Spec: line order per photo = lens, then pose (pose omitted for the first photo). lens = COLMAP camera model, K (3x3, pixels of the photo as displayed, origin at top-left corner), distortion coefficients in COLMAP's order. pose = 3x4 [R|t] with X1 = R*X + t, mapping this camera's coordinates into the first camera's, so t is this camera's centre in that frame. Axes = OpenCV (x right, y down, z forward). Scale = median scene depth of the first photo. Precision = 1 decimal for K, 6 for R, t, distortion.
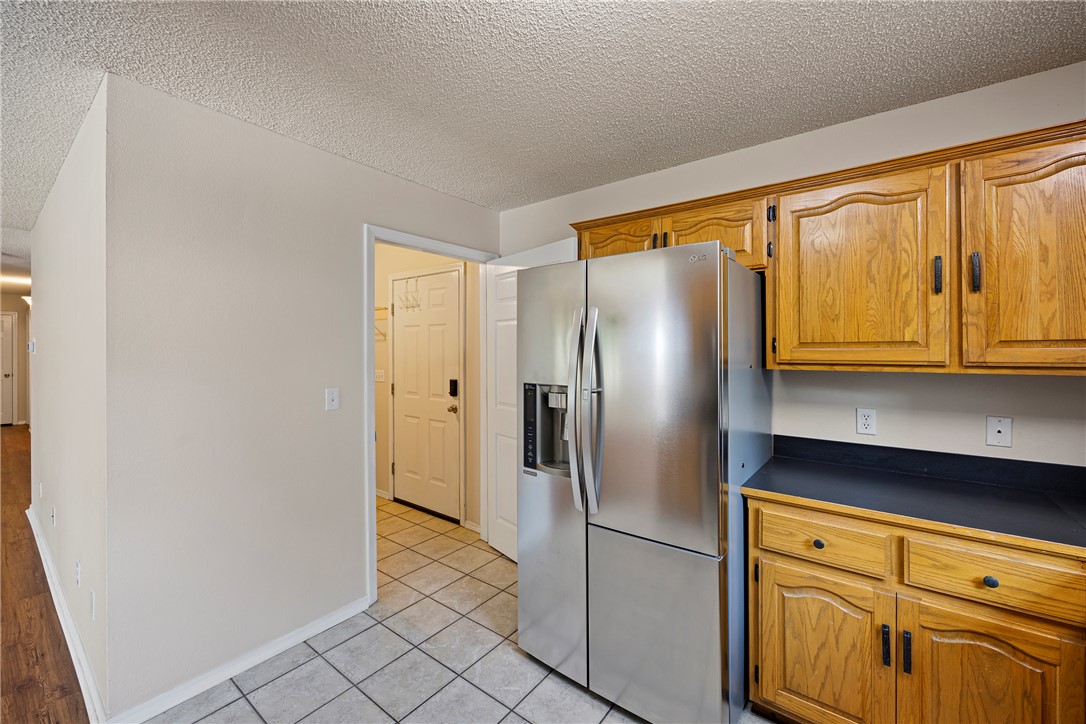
lens RADIAL K [[440.0, 0, 542.5], [0, 440.0, 349.4], [0, 0, 1]] dist [-0.000551, -0.000069]
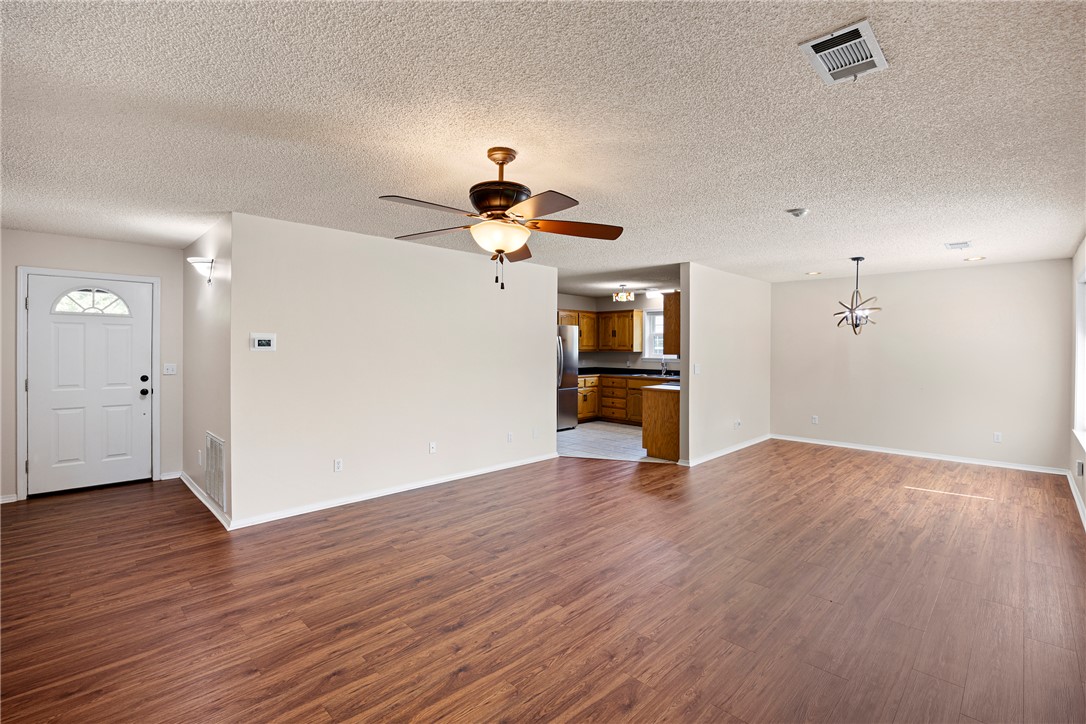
lens RADIAL K [[486.2, 0, 547.3], [0, 486.2, 344.2], [0, 0, 1]] dist [-0.015487, 0.000430]
pose [[0.127029, 0.008173, 0.991865, -5.294442], [-0.005165, 0.999958, -0.007579, 0.013586], [-0.991886, -0.004160, 0.127066, 0.630183]]
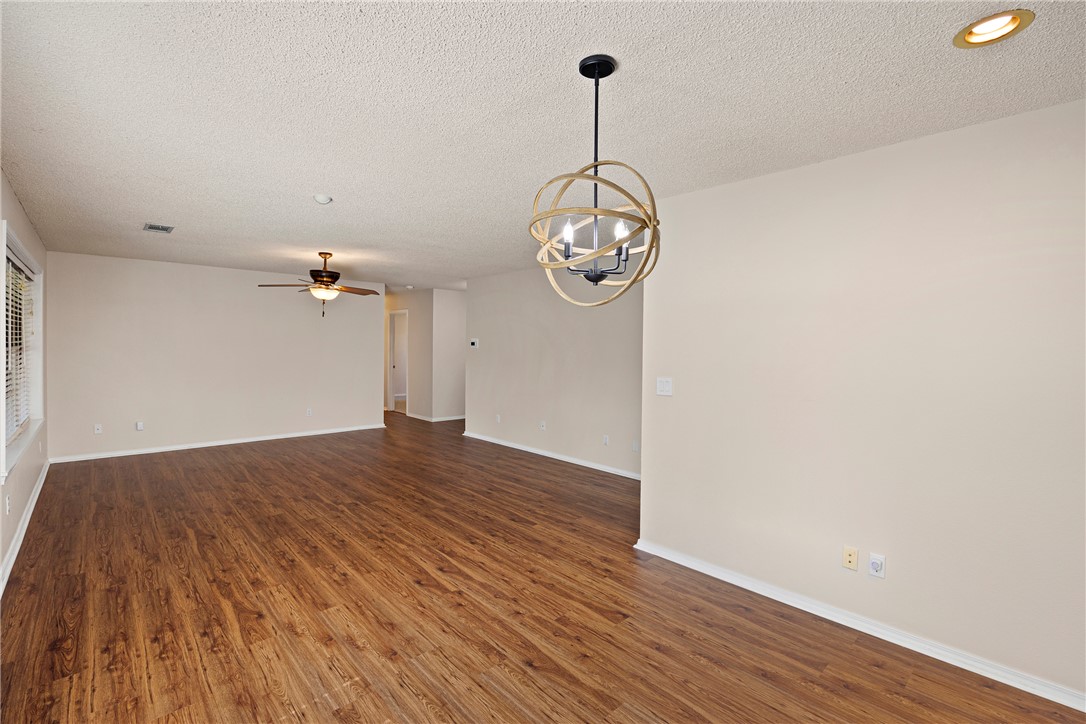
lens RADIAL K [[488.4, 0, 543.3], [0, 488.4, 355.1], [0, 0, 1]] dist [-0.014287, 0.000010]
pose [[0.985266, 0.014809, -0.170385, -1.341546], [-0.011534, 0.999730, 0.020194, 0.002940], [0.170638, -0.017931, 0.985171, -2.353475]]
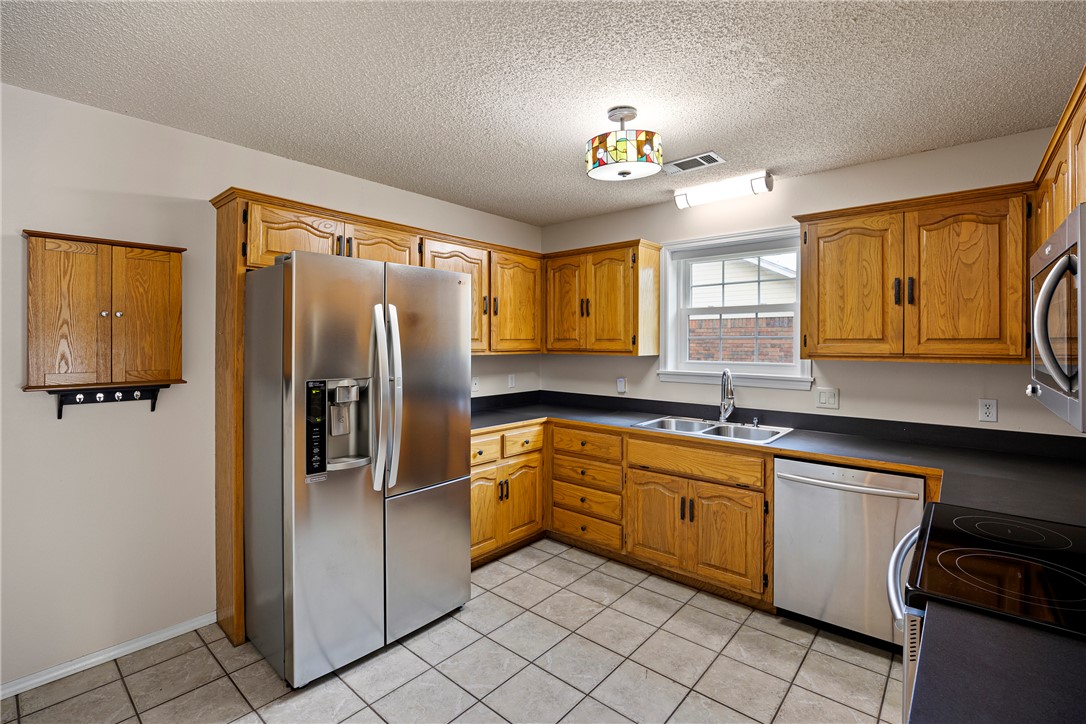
lens RADIAL K [[486.2, 0, 547.3], [0, 486.2, 344.2], [0, 0, 1]] dist [-0.015487, 0.000430]
pose [[0.054482, -0.001611, 0.998513, -1.319751], [-0.003702, 0.999991, 0.001815, 0.000226], [-0.998508, -0.003795, 0.054476, 0.628558]]
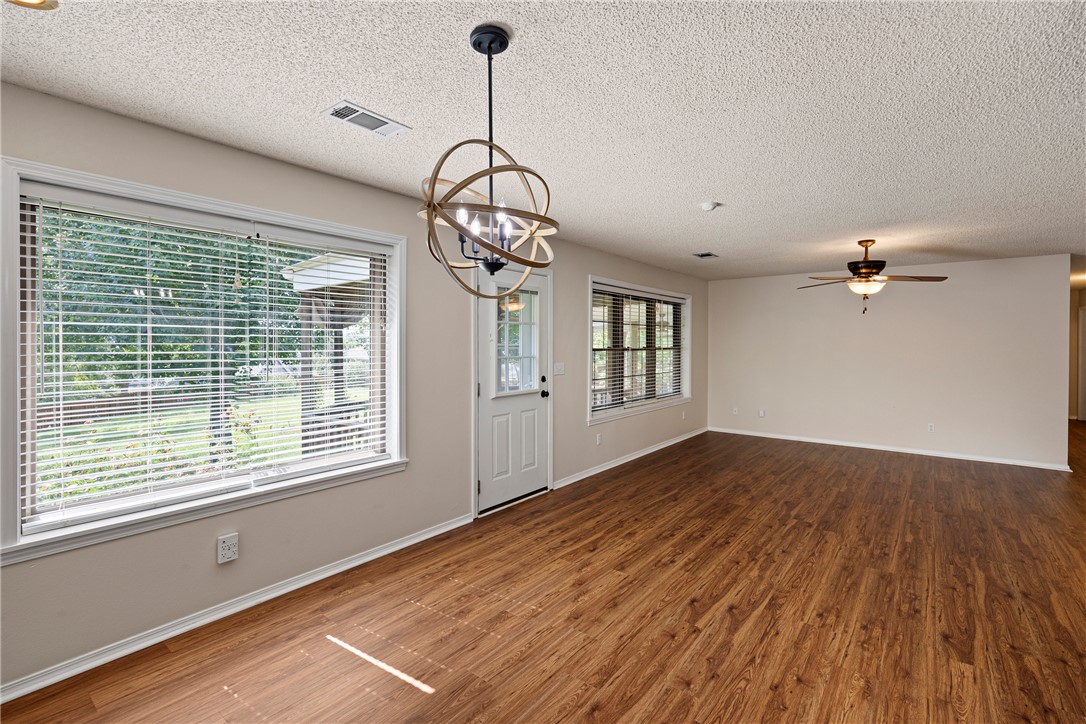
lens RADIAL K [[489.7, 0, 547.4], [0, 489.7, 345.5], [0, 0, 1]] dist [-0.000621, 0.000508]
pose [[-0.011746, 0.005657, -0.999915, -0.345371], [-0.002890, 0.999980, 0.005691, 0.007345], [0.999927, 0.002957, -0.011729, -1.055194]]
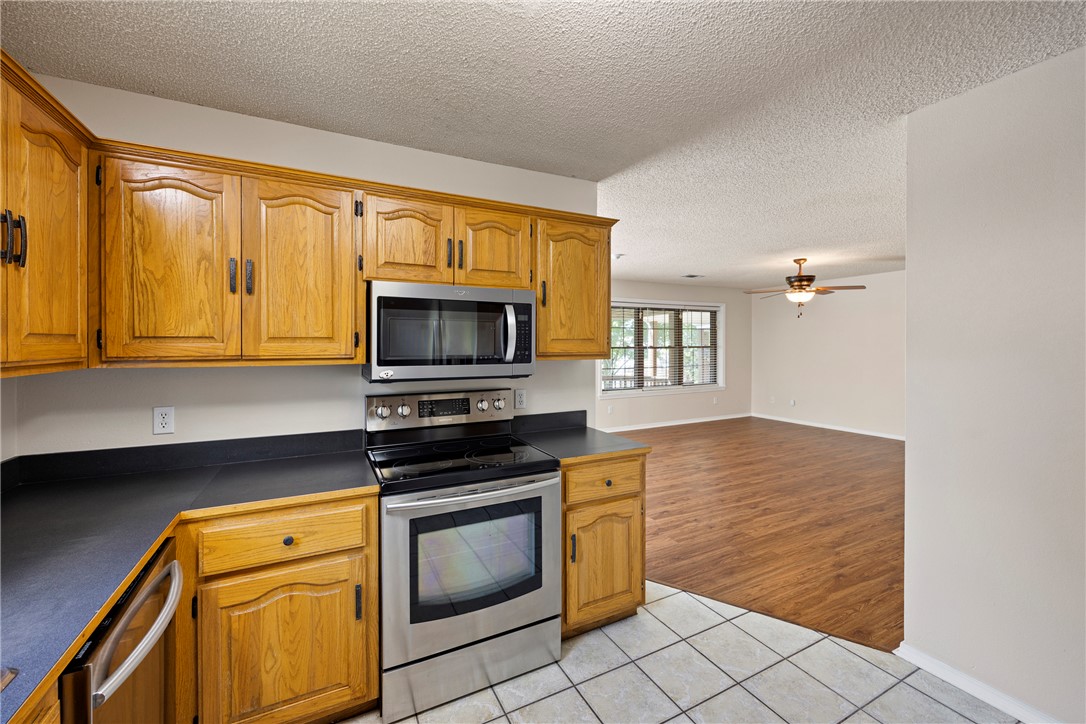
lens RADIAL K [[440.0, 0, 542.5], [0, 440.0, 349.4], [0, 0, 1]] dist [-0.000551, -0.000069]
pose [[-0.432330, 0.014208, -0.901604, 0.582538], [0.007570, 0.999898, 0.012127, 0.007480], [0.901684, -0.001583, -0.432393, 0.671981]]
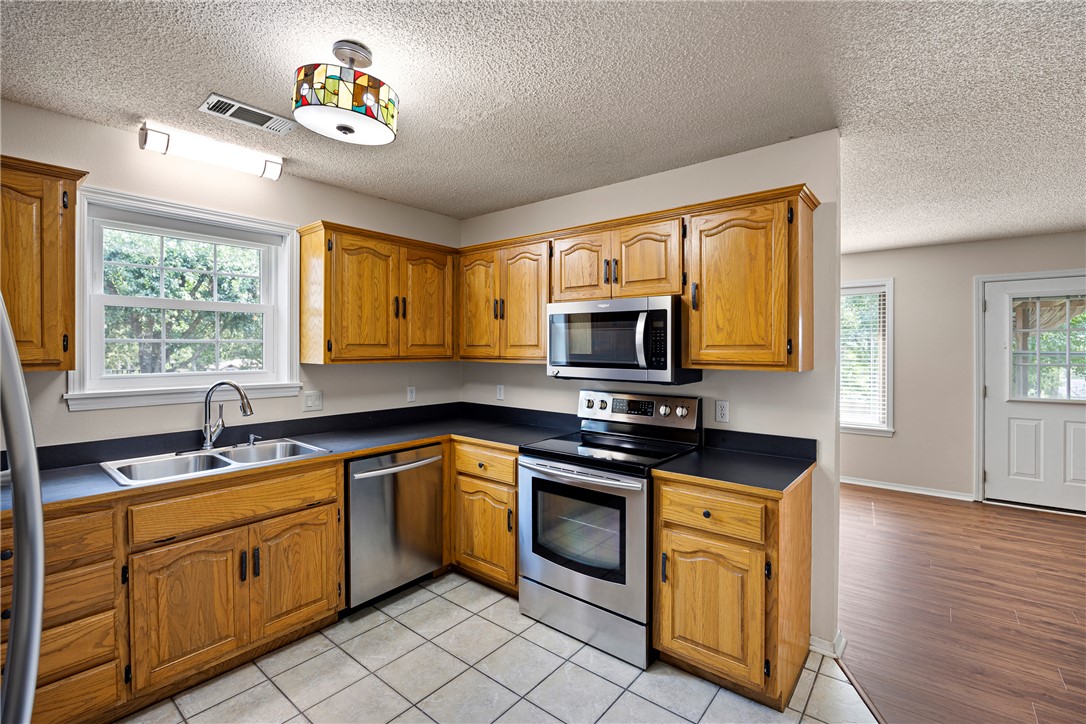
lens RADIAL K [[483.2, 0, 546.9], [0, 483.2, 351.4], [0, 0, 1]] dist [-0.015349, 0.000865]
pose [[-0.999657, 0.001353, 0.026160, -0.359147], [0.001463, 0.999990, 0.004194, 0.002307], [-0.026155, 0.004231, -0.999649, 1.570122]]
